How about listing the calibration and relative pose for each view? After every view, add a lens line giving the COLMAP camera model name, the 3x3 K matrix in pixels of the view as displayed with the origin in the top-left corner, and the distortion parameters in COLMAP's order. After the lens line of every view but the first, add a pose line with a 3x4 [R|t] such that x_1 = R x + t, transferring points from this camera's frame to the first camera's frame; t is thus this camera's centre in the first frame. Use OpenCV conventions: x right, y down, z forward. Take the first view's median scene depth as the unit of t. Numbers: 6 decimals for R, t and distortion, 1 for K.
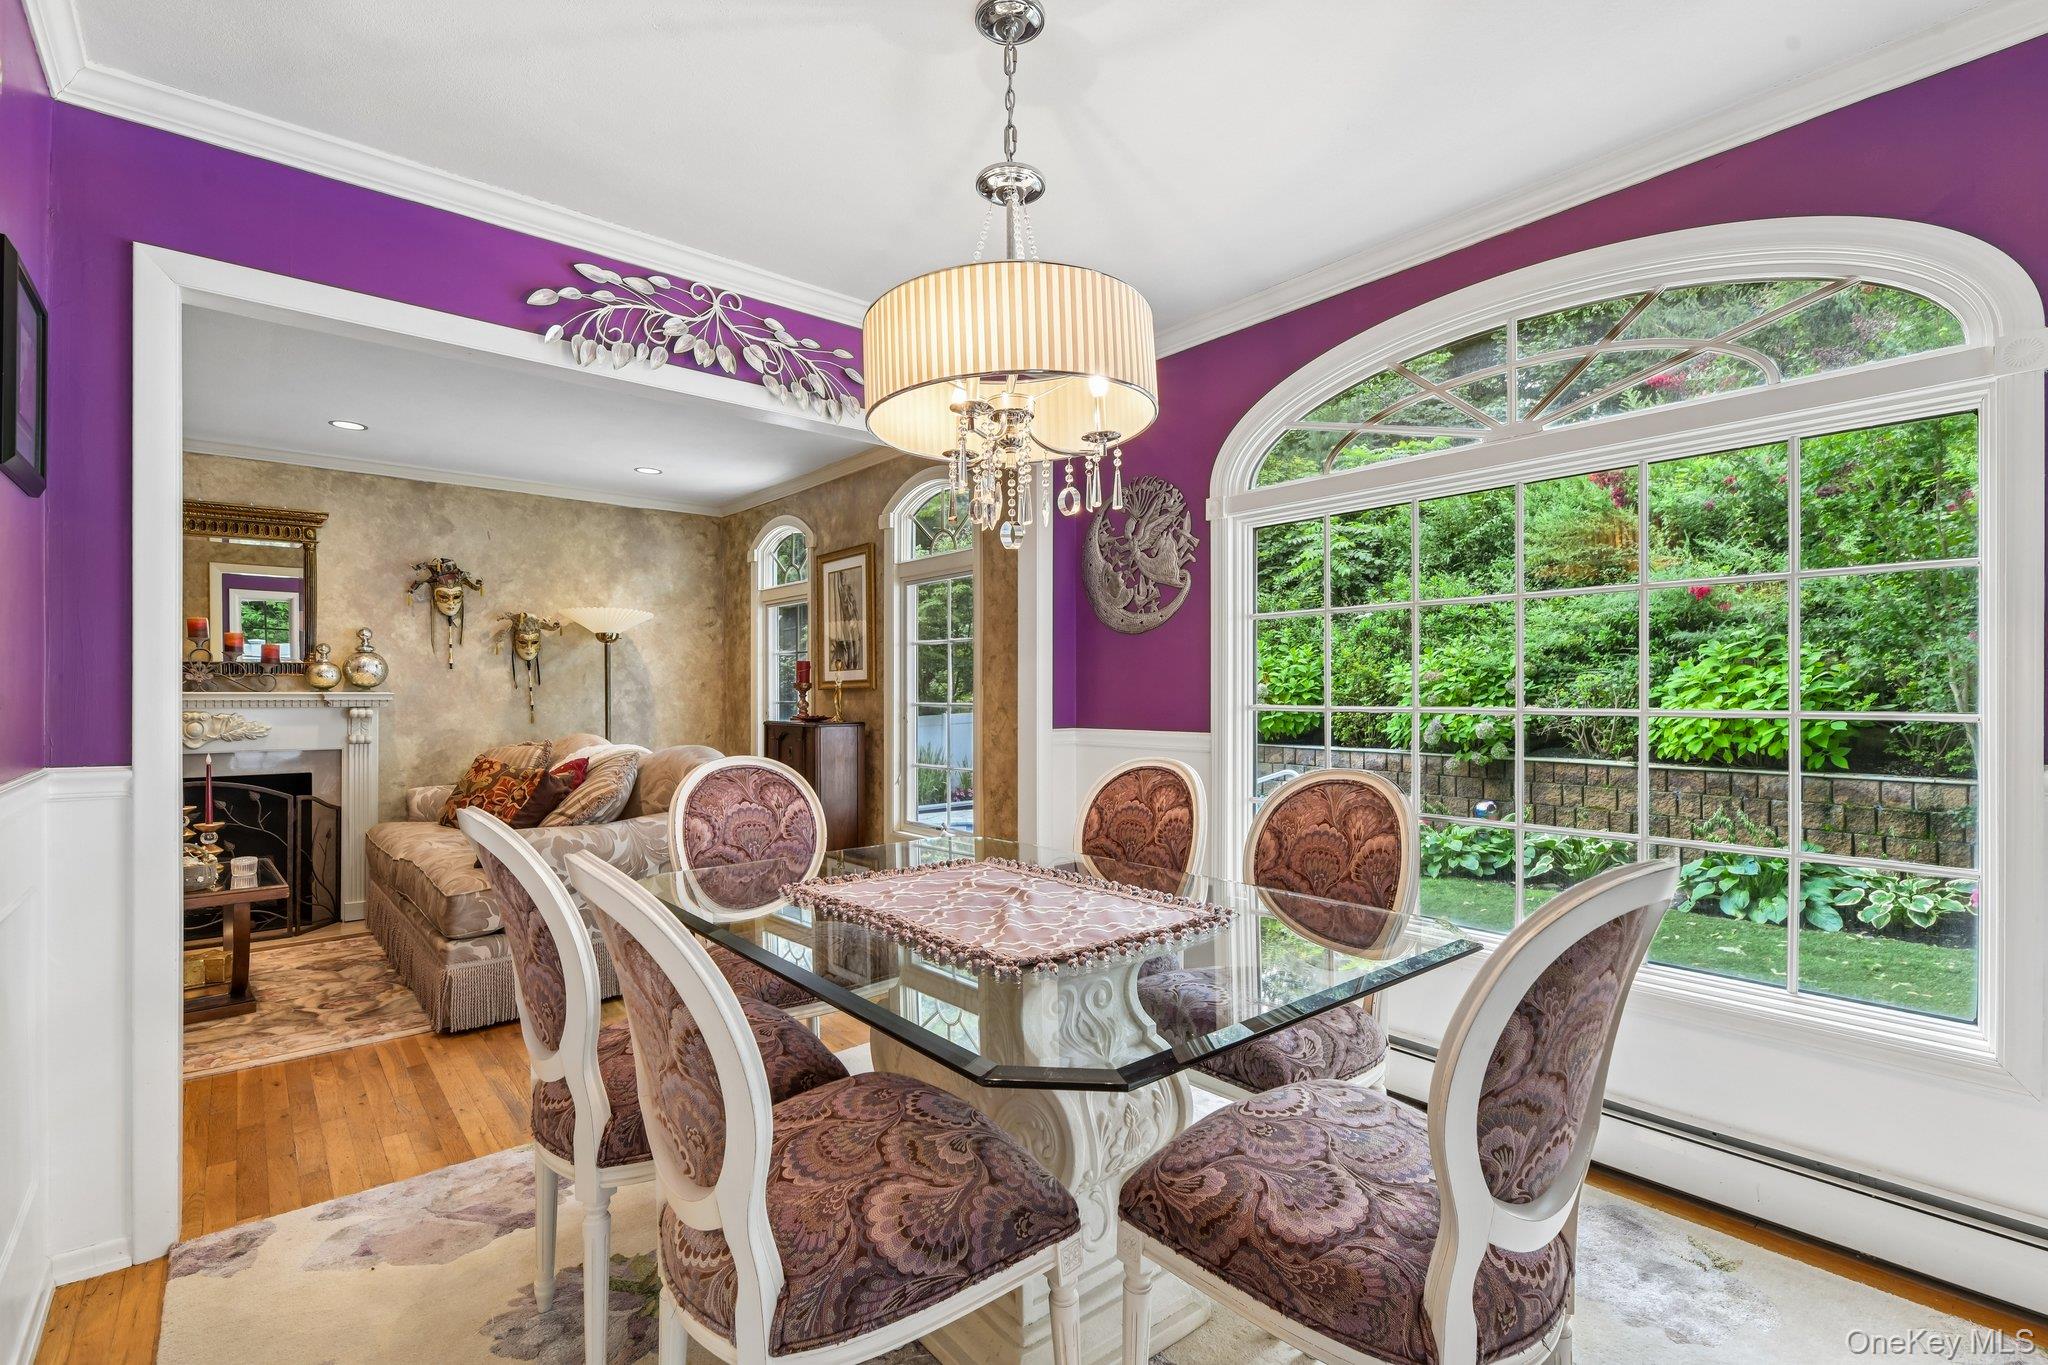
lens RADIAL K [[921.2, 0, 1030.6], [0, 921.2, 690.2], [0, 0, 1]] dist [-0.000866, 0.000121]
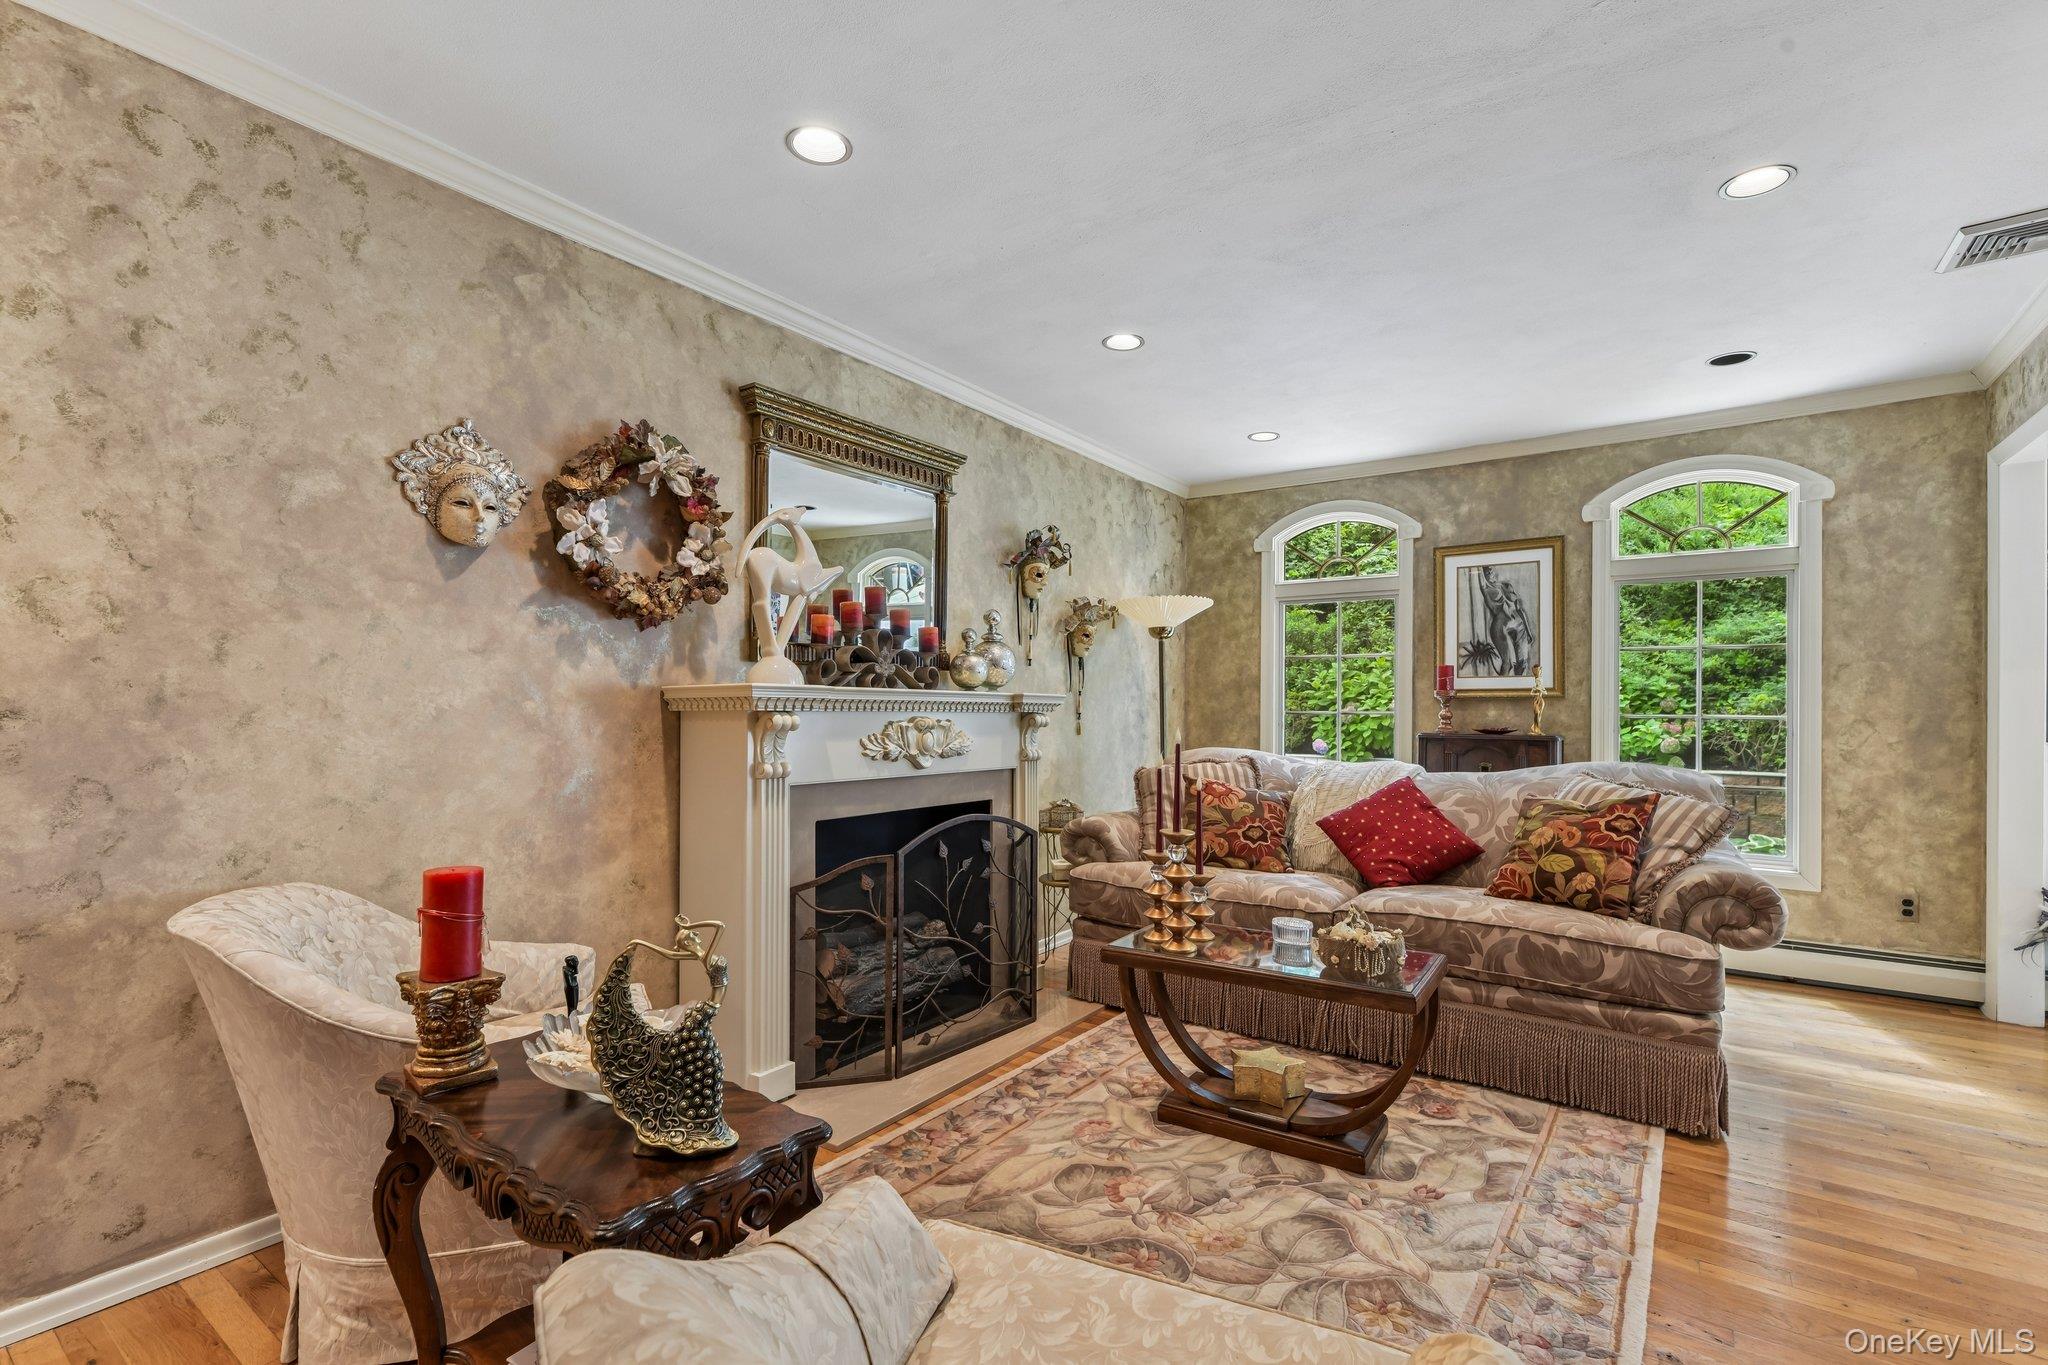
lens RADIAL K [[913.4, 0, 1020.5], [0, 913.4, 701.3], [0, 0, 1]] dist [-0.000306, -0.000299]
pose [[0.971411, 0.013239, 0.237036, -0.855695], [-0.012416, 0.999911, -0.004966, 0.012227], [-0.237080, 0.001881, 0.971488, 0.245941]]
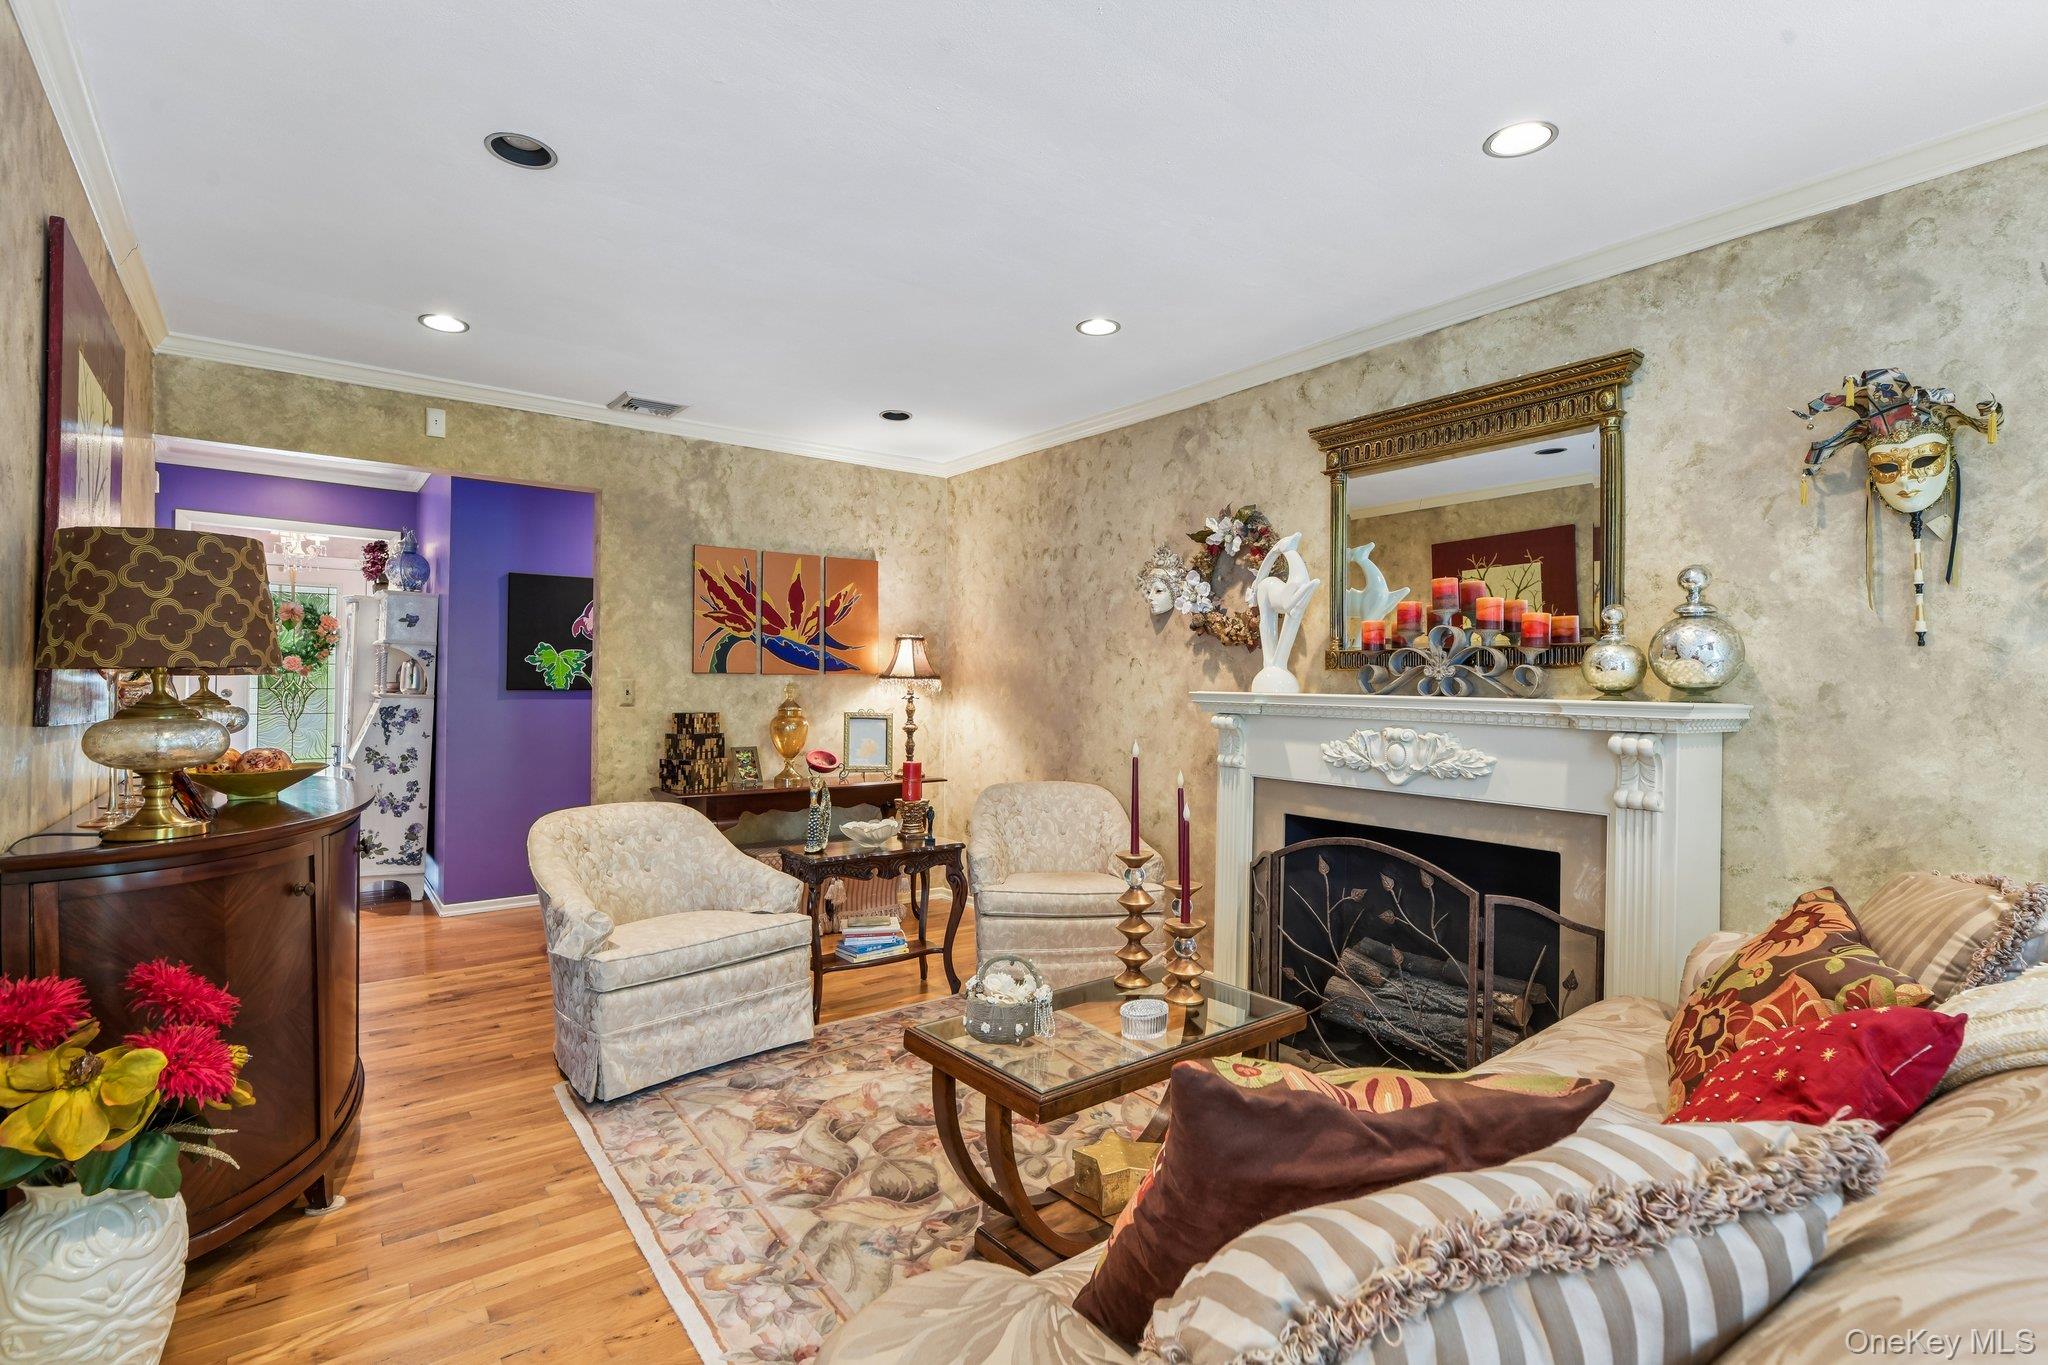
lens RADIAL K [[940.6, 0, 1024.0], [0, 940.6, 682.5], [0, 0, 1]] dist [-0.001437, -0.000326]
pose [[-0.052884, 0.004993, -0.998588, -0.212398], [-0.008712, 0.999947, 0.005461, -0.006698], [0.998563, 0.008989, -0.052838, 0.660632]]
